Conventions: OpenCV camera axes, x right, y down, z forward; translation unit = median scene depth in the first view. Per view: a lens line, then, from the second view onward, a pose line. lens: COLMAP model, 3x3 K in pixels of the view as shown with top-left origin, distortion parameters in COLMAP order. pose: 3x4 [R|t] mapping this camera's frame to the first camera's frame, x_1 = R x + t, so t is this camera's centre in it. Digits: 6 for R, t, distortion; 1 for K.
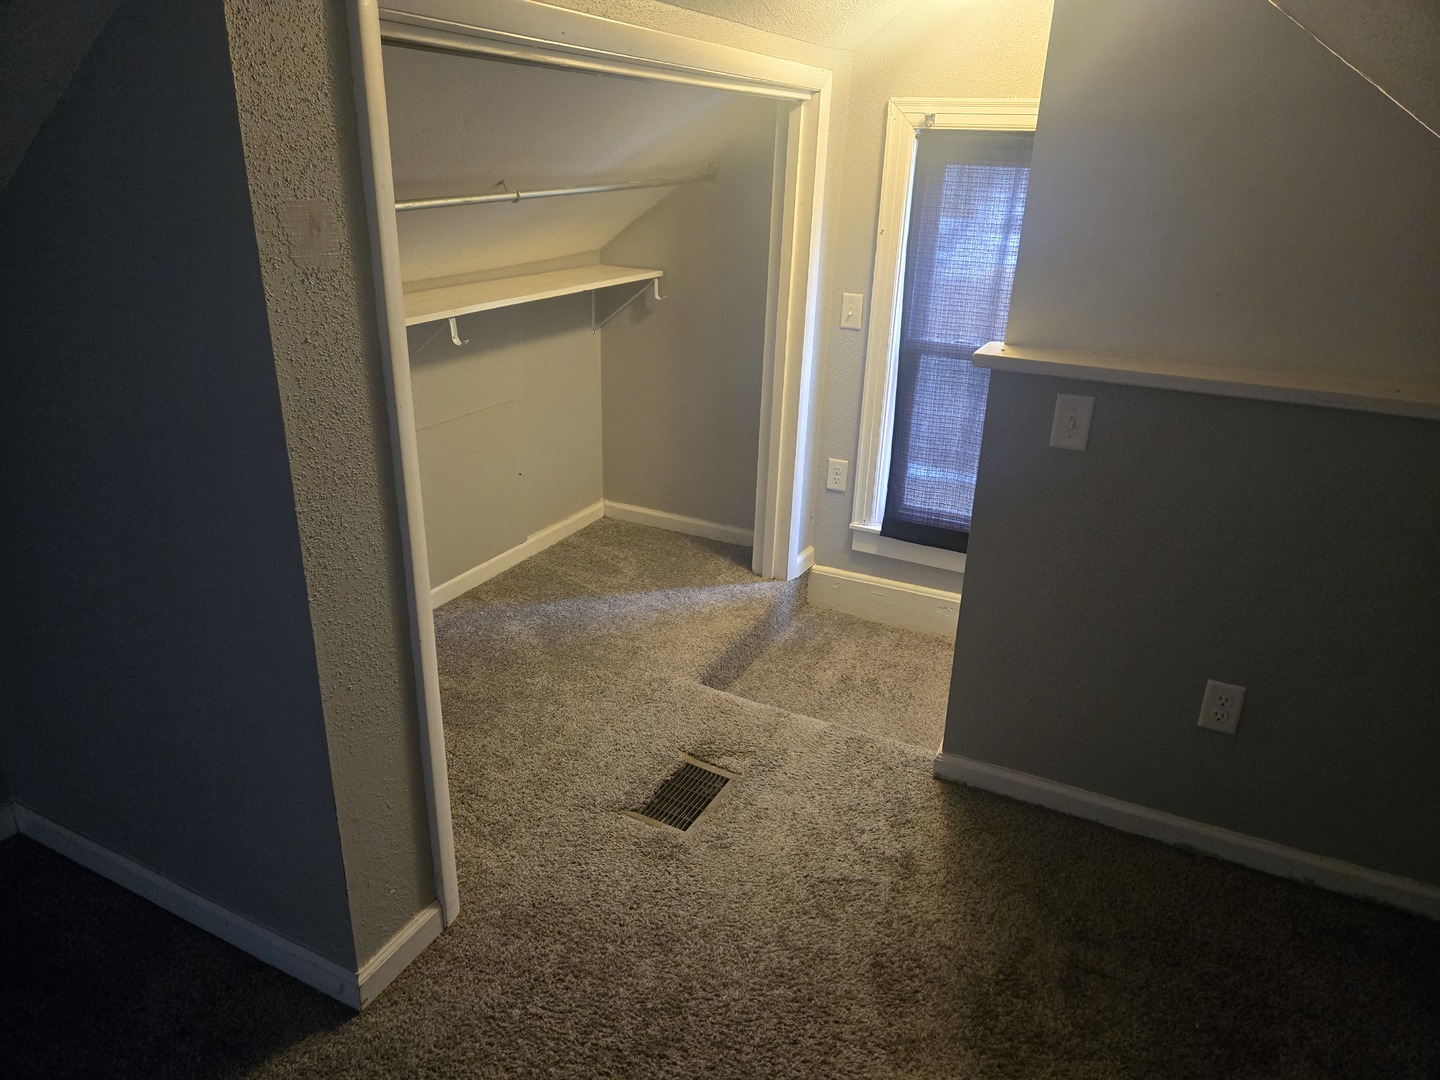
lens RADIAL K [[973.6, 0, 722.5], [0, 973.6, 524.1], [0, 0, 1]] dist [0.047845, -0.001084]
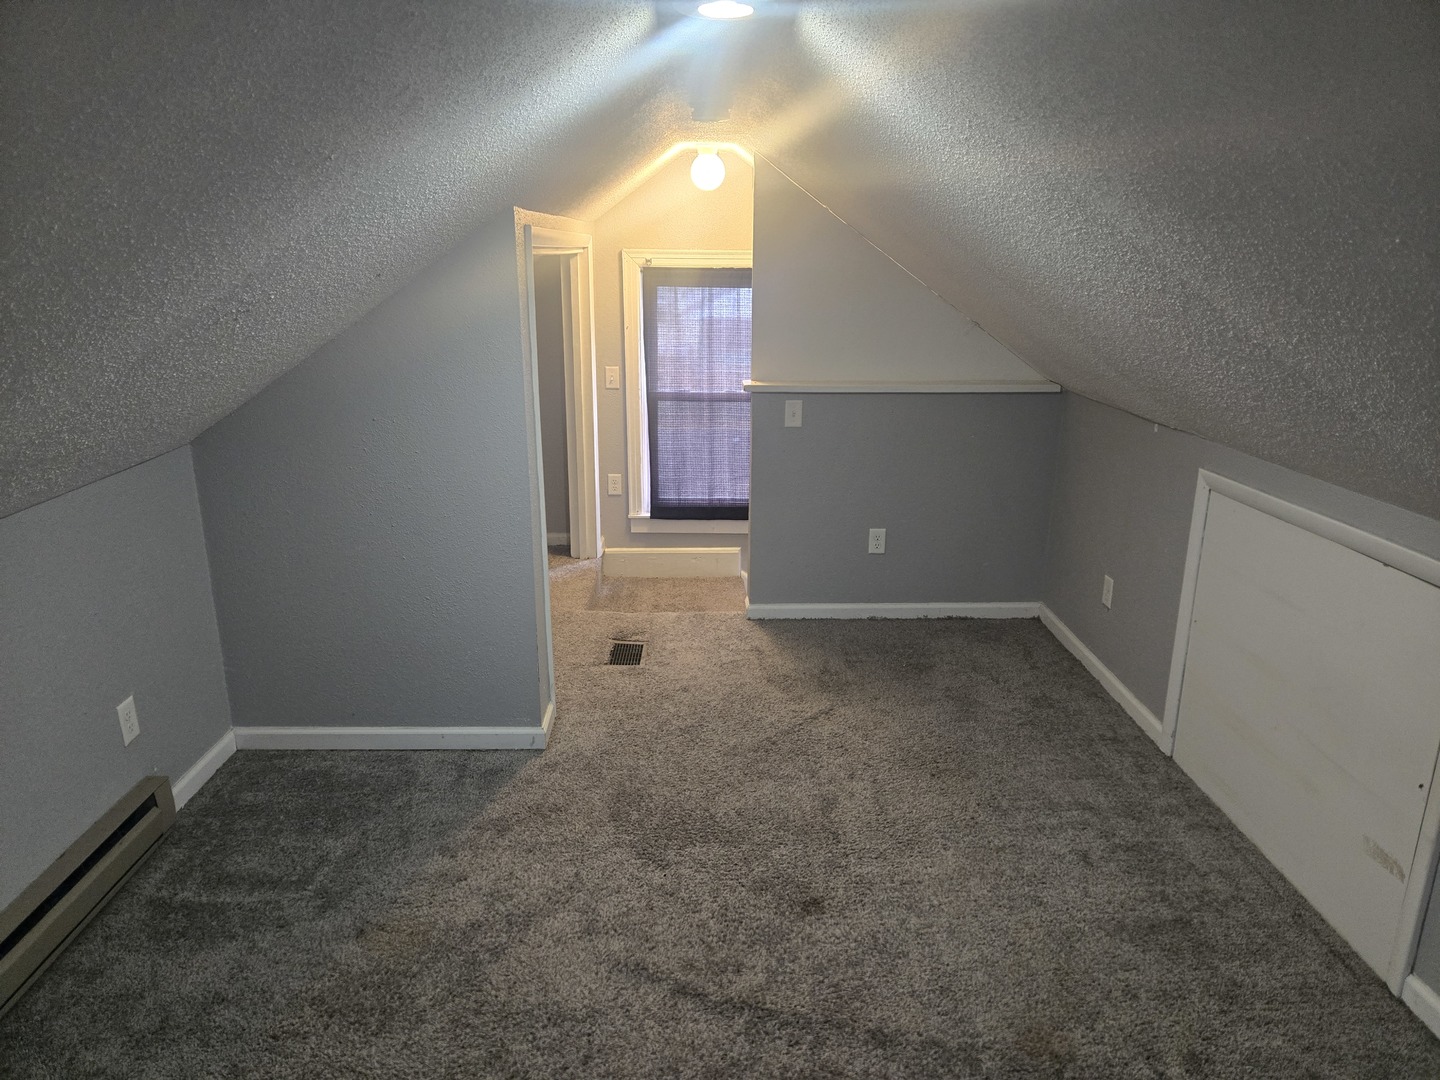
lens RADIAL K [[967.8, 0, 720.0], [0, 967.8, 540.0], [0, 0, 1]] dist [-0.047051, 0.001226]
pose [[0.889687, -0.153627, 0.429949, -0.418423], [0.183221, 0.982673, -0.028012, 0.111900], [-0.418196, 0.103697, 0.902418, -0.441058]]
